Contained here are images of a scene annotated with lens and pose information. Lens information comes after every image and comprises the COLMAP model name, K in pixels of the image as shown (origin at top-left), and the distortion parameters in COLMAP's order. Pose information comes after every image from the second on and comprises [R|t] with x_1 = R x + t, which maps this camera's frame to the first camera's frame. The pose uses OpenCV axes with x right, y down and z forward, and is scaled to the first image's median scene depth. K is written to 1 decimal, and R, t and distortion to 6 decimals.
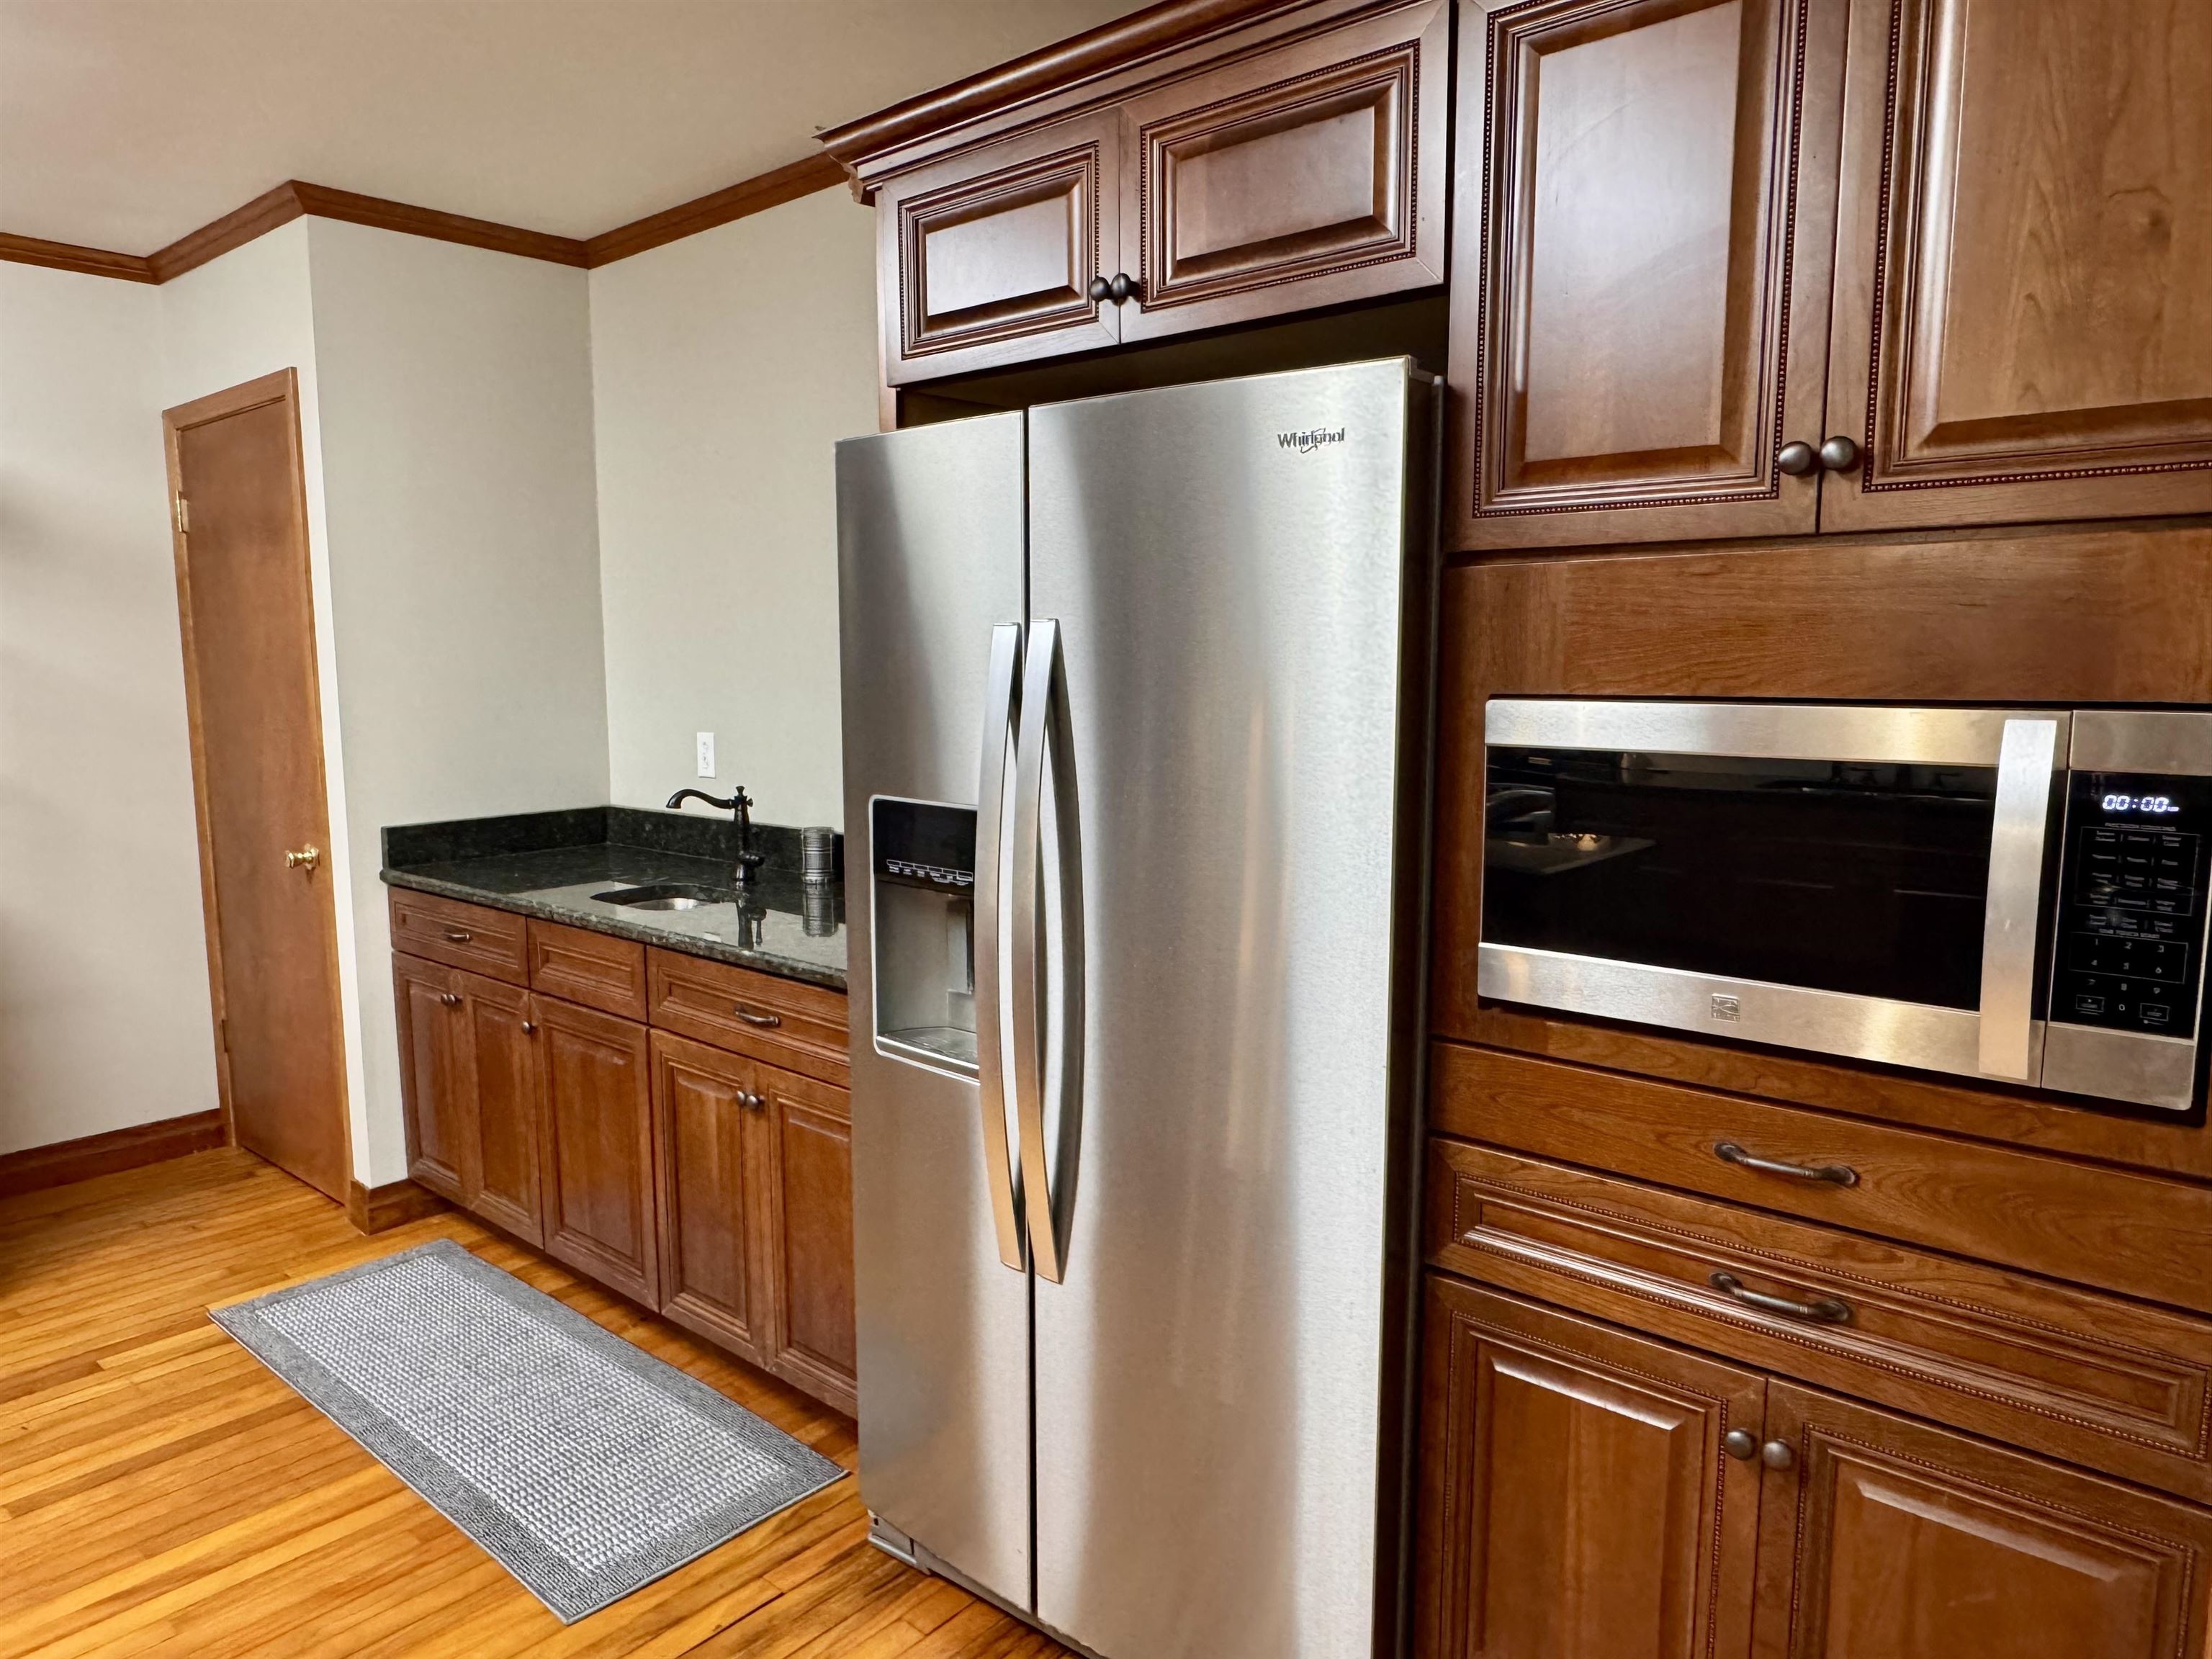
lens RADIAL K [[1411.2, 0, 1057.8], [0, 1411.2, 832.0], [0, 0, 1]] dist [-0.005771, -0.001546]
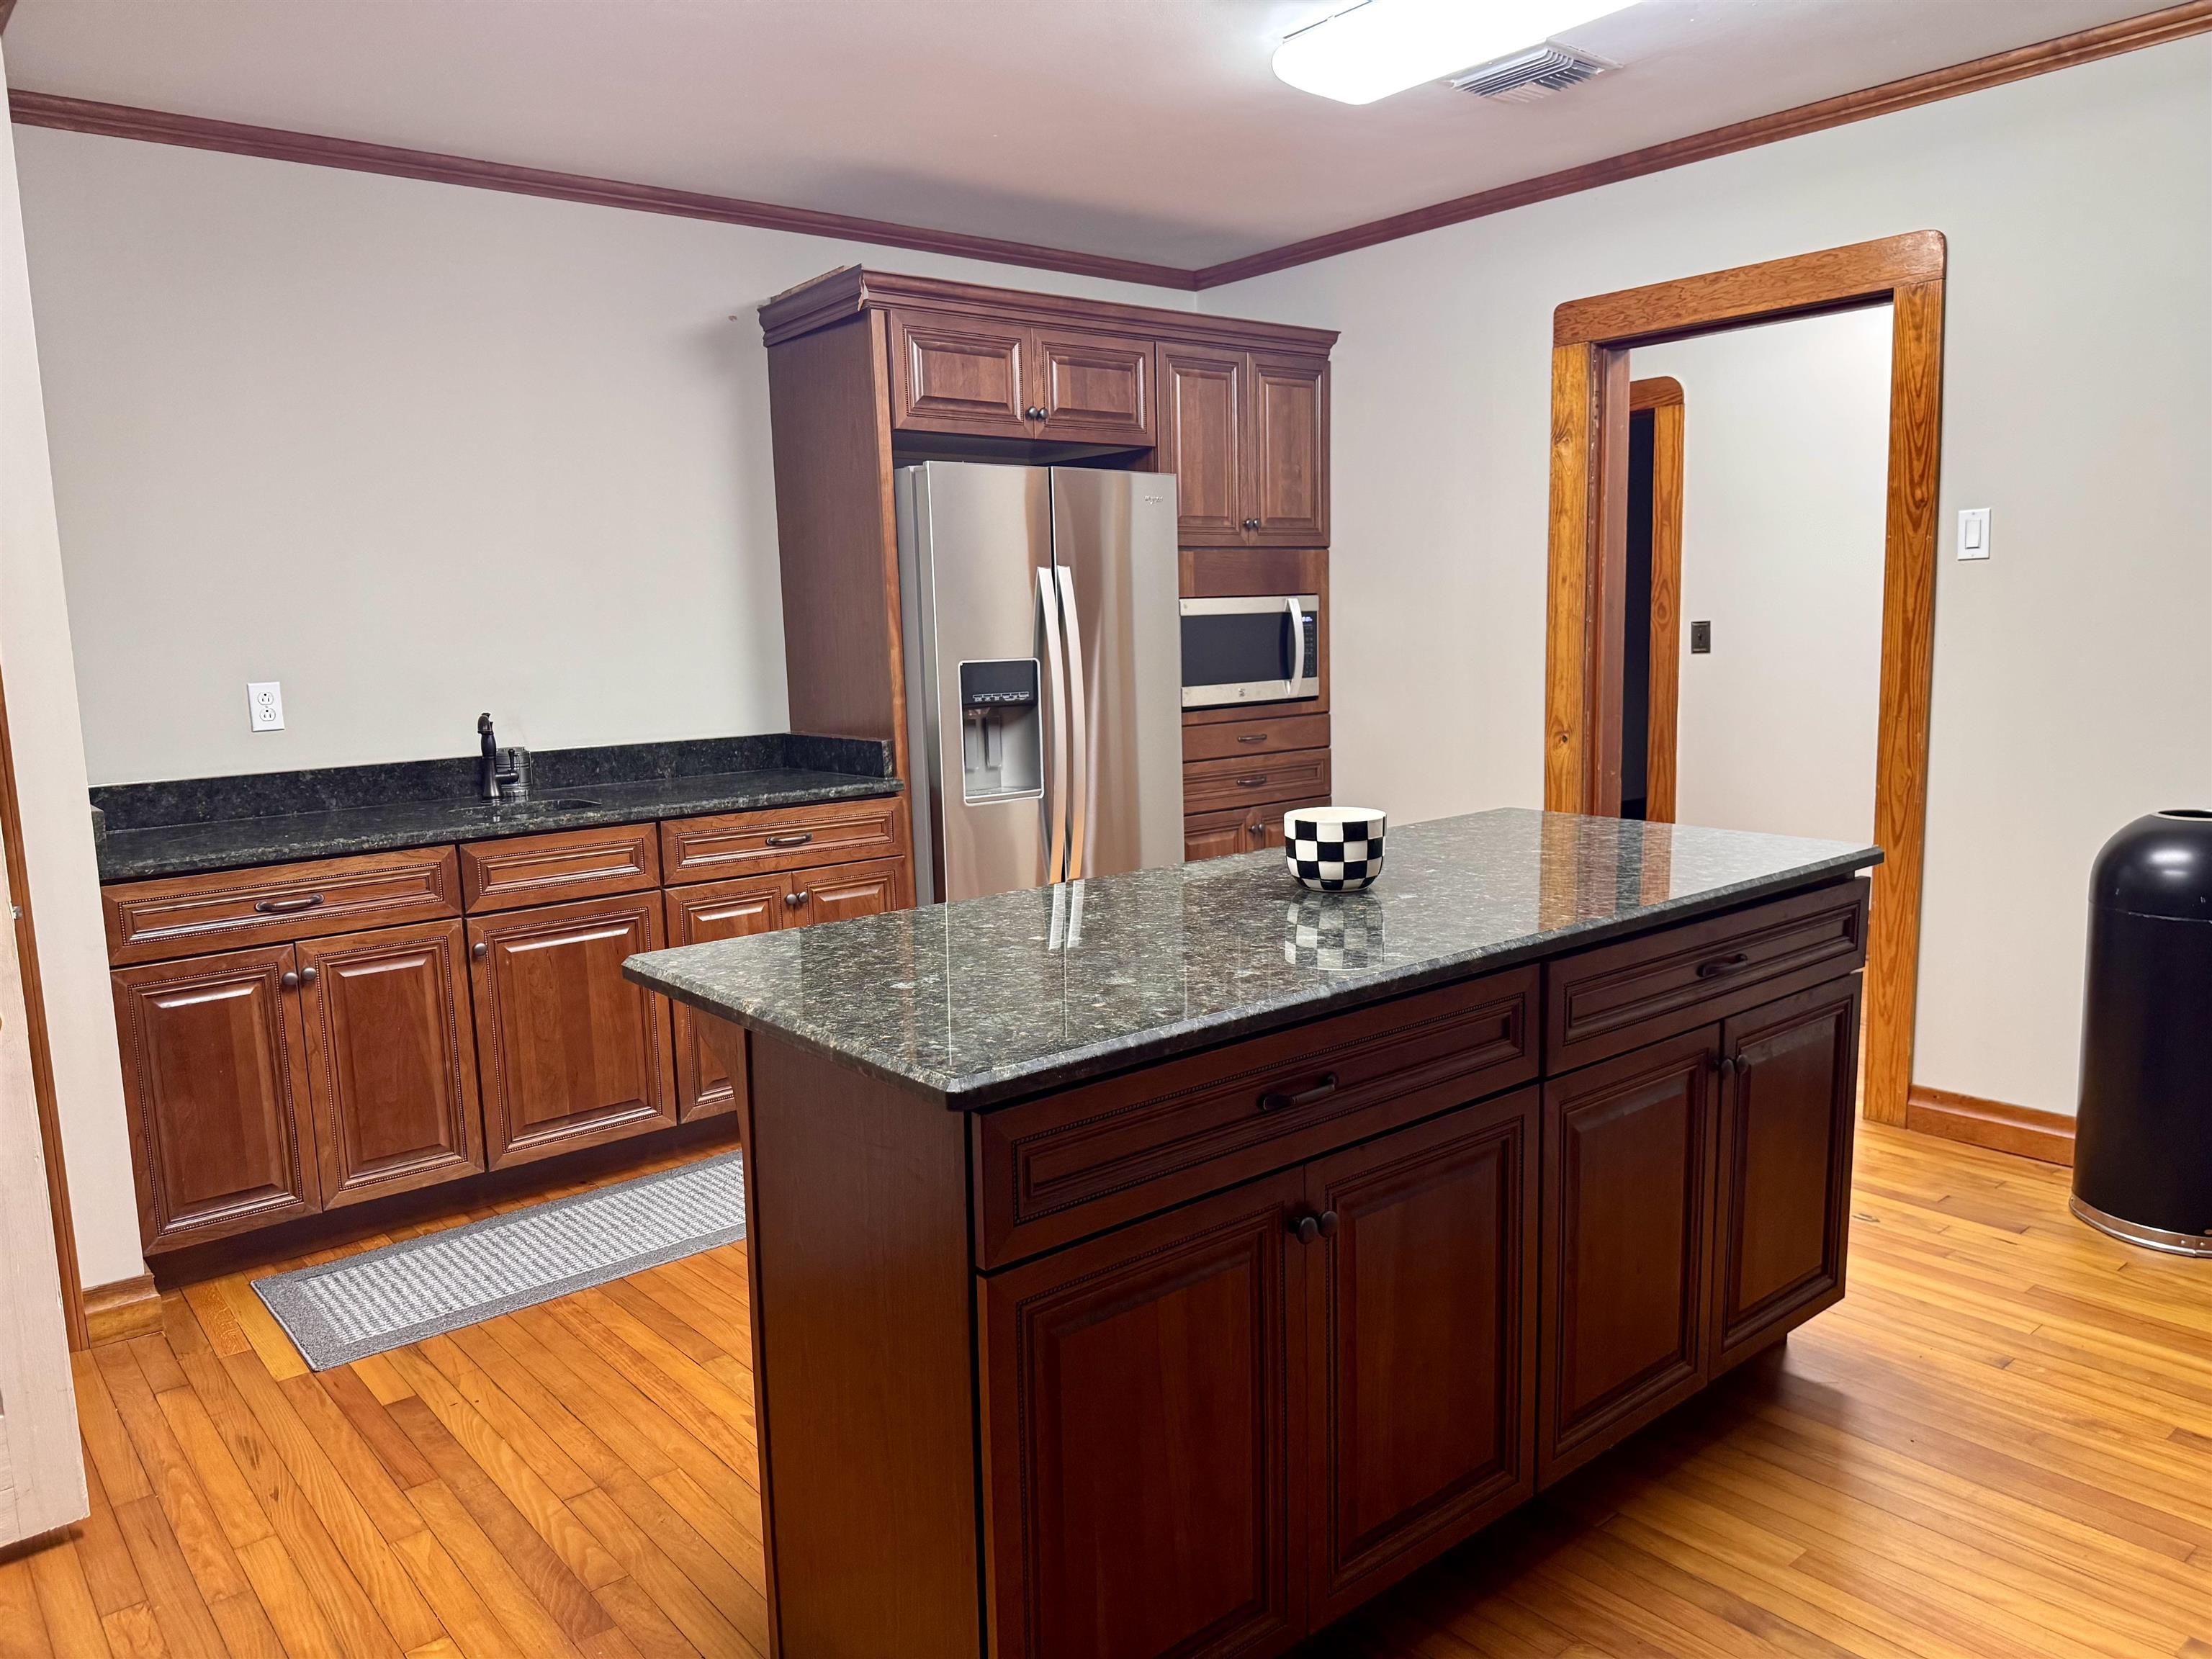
lens RADIAL K [[1579.3, 0, 1105.0], [0, 1579.3, 849.4], [0, 0, 1]] dist [0.051627, -0.086407]
pose [[0.148769, -0.139089, 0.979041, -2.089405], [0.156991, 0.980825, 0.115487, 0.006135], [-0.976331, 0.136519, 0.167752, 0.501915]]
